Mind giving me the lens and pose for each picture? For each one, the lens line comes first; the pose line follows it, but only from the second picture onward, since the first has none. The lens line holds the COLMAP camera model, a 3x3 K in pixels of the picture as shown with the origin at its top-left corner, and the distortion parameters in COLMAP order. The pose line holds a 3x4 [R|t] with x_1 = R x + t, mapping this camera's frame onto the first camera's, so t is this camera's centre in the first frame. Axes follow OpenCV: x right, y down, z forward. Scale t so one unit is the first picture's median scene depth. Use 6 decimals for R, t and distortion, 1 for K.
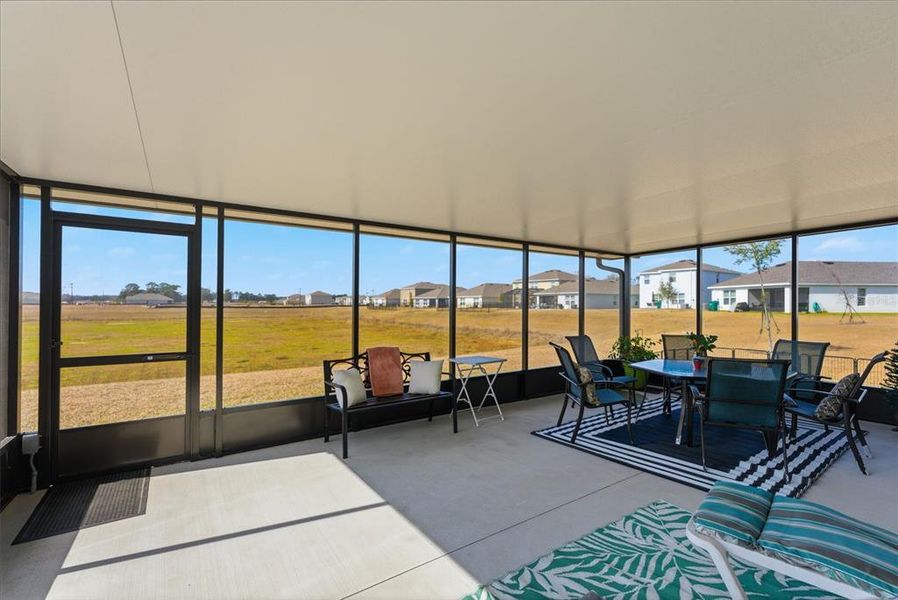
lens RADIAL K [[403.4, 0, 448.8], [0, 403.4, 299.9], [0, 0, 1]] dist [-0.001052, -0.000637]
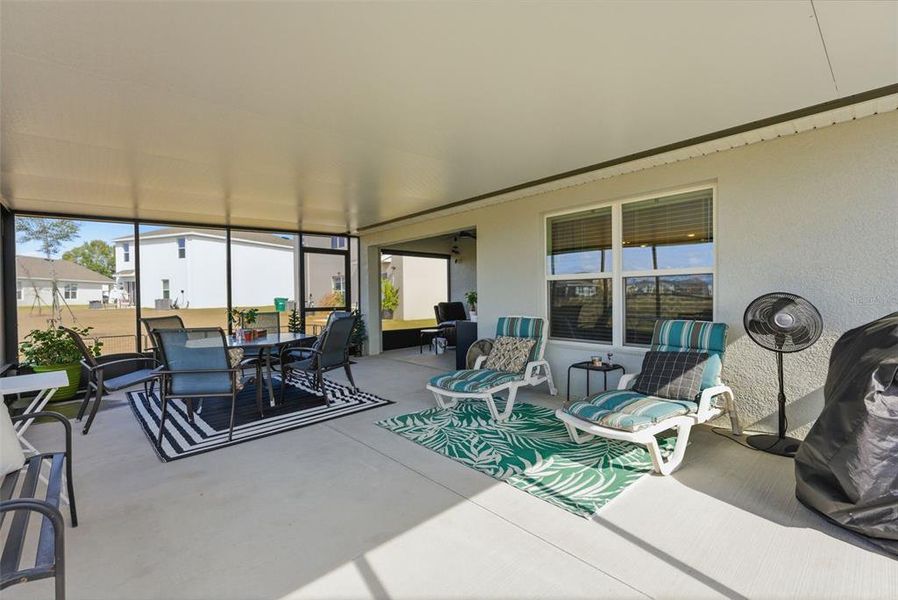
lens RADIAL K [[403.4, 0, 448.1], [0, 403.4, 298.9], [0, 0, 1]] dist [-0.001052, -0.000637]
pose [[-0.139515, -0.010780, 0.990161, -0.522066], [0.007306, 0.999902, 0.011916, 0.049277], [-0.990193, 0.008896, -0.139423, 0.602303]]
